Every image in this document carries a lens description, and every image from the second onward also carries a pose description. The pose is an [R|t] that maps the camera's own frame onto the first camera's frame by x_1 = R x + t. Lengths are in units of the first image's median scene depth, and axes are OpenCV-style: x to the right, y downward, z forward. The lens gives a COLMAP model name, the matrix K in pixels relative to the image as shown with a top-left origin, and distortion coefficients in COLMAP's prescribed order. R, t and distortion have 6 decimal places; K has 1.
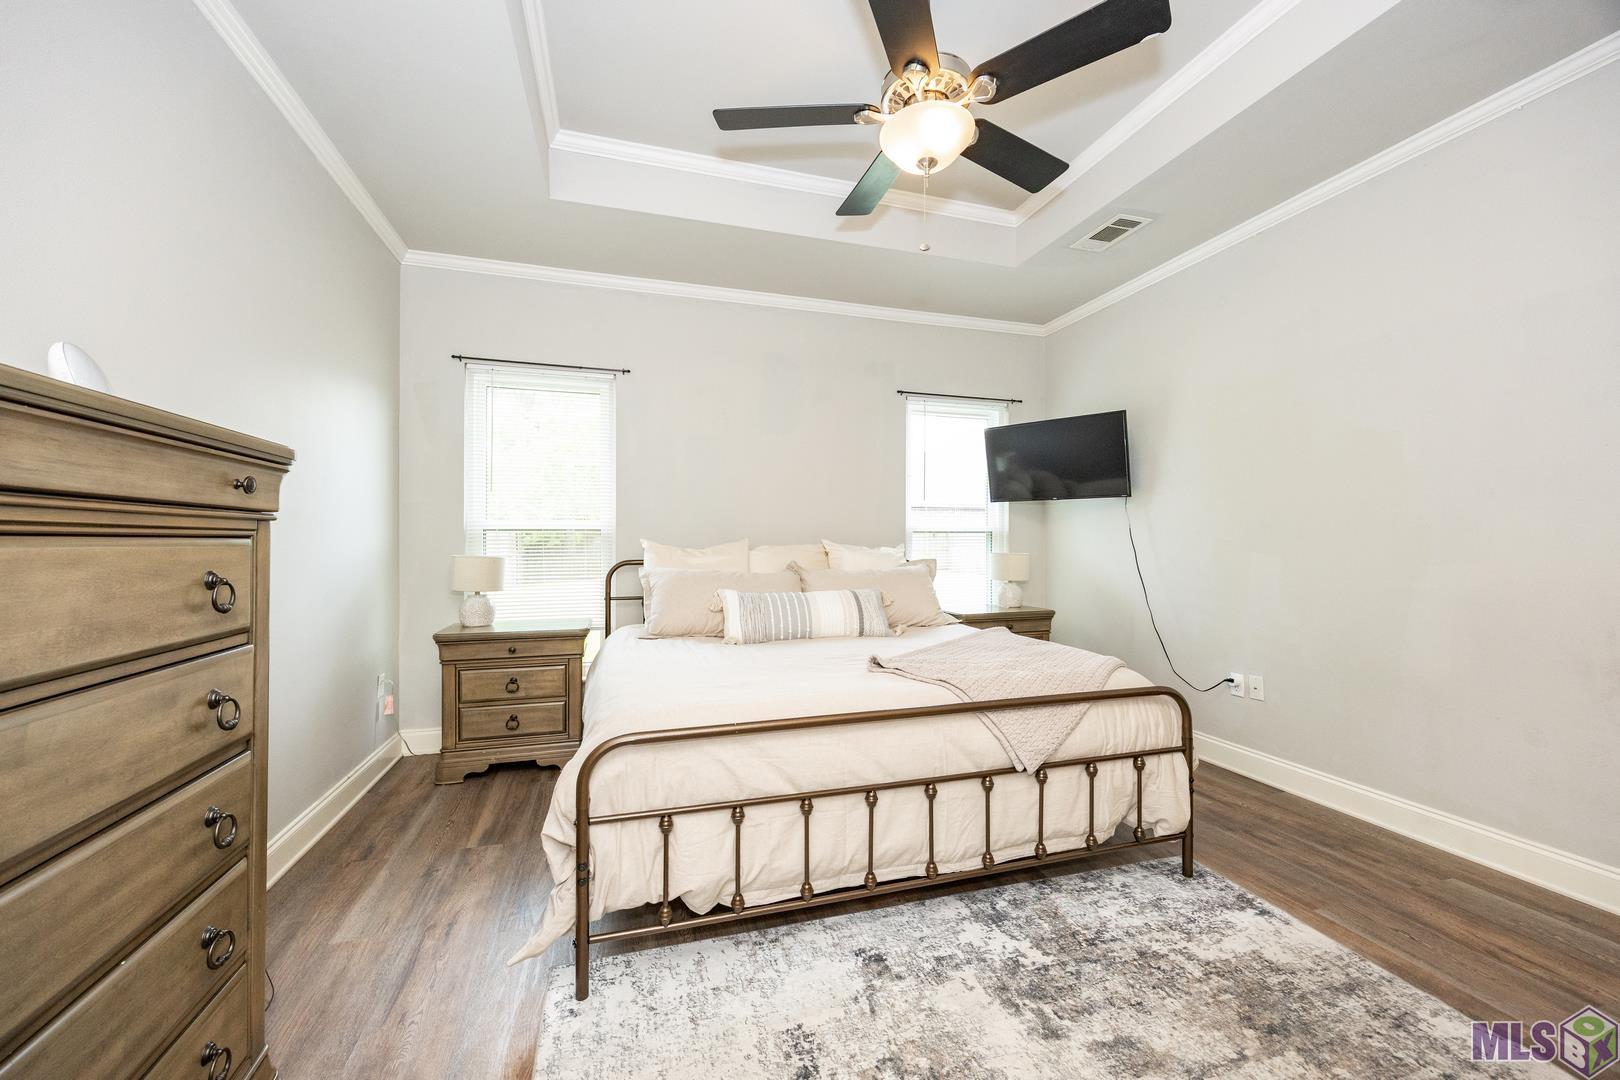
lens RADIAL K [[607.2, 0, 812.0], [0, 607.2, 535.9], [0, 0, 1]] dist [-0.001183, -0.000896]
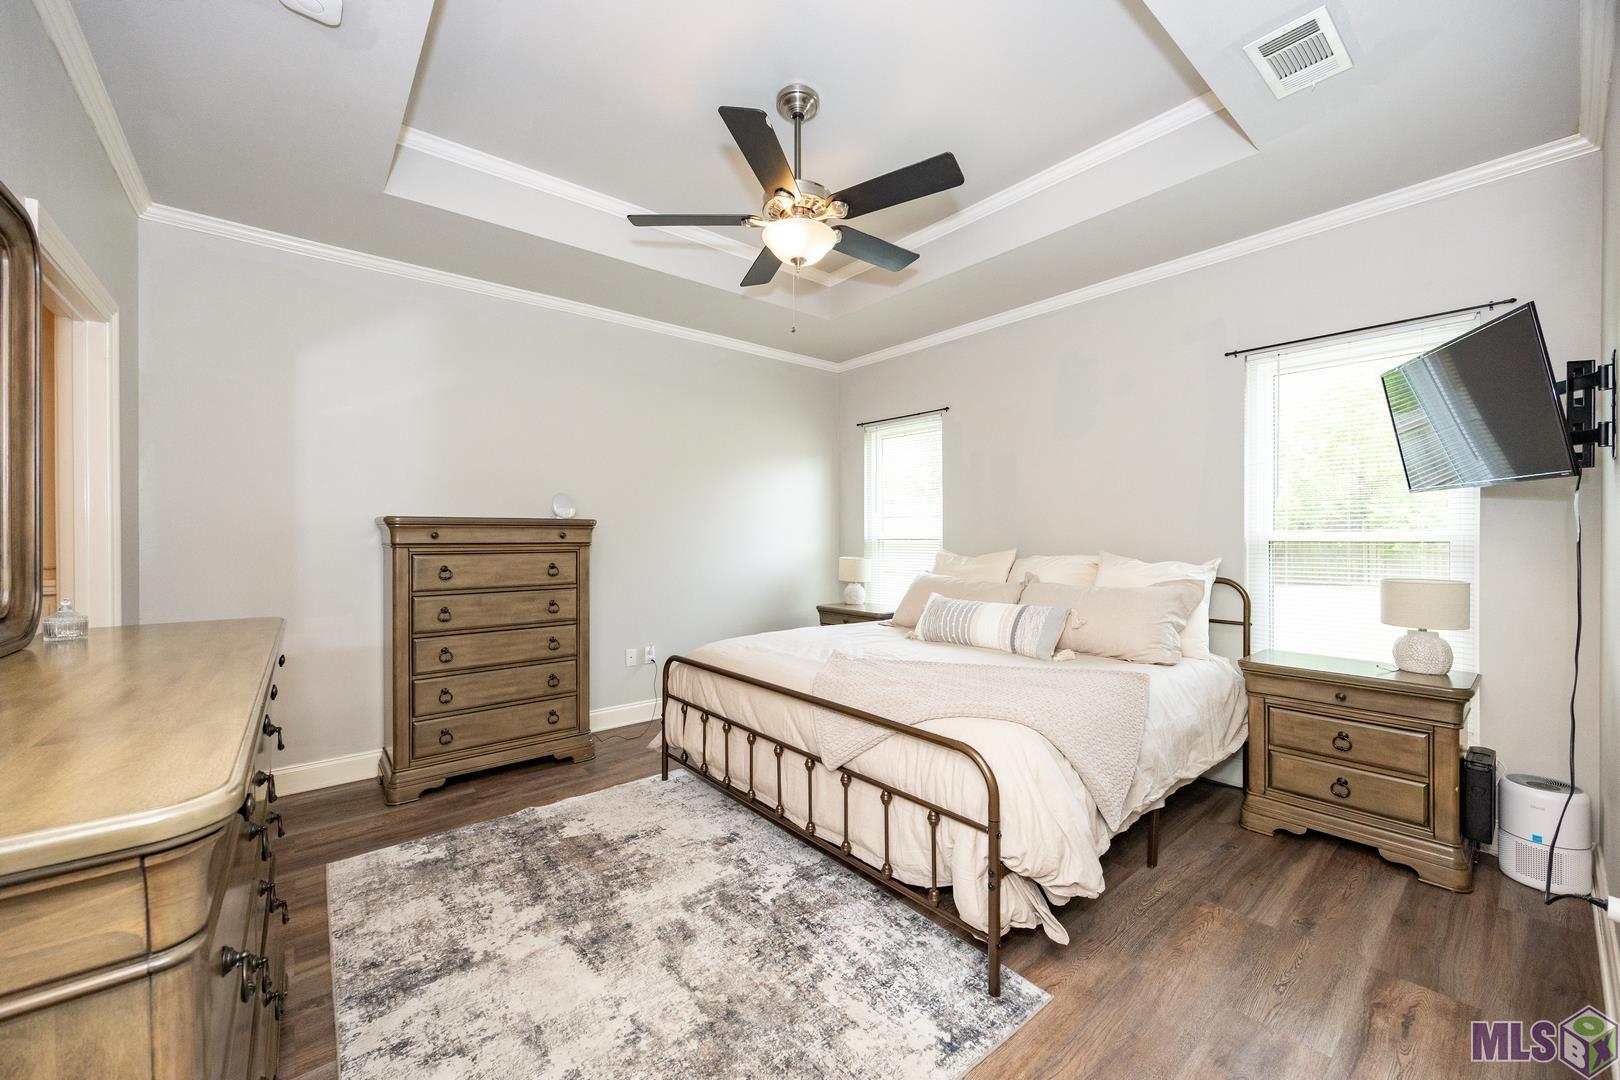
lens RADIAL K [[607.2, 0, 813.7], [0, 607.2, 533.7], [0, 0, 1]] dist [-0.001183, -0.000896]
pose [[0.414185, -0.002067, -0.910190, 1.377420], [0.007027, 0.999975, 0.000926, -0.049187], [0.910166, -0.006779, 0.414189, 0.508858]]
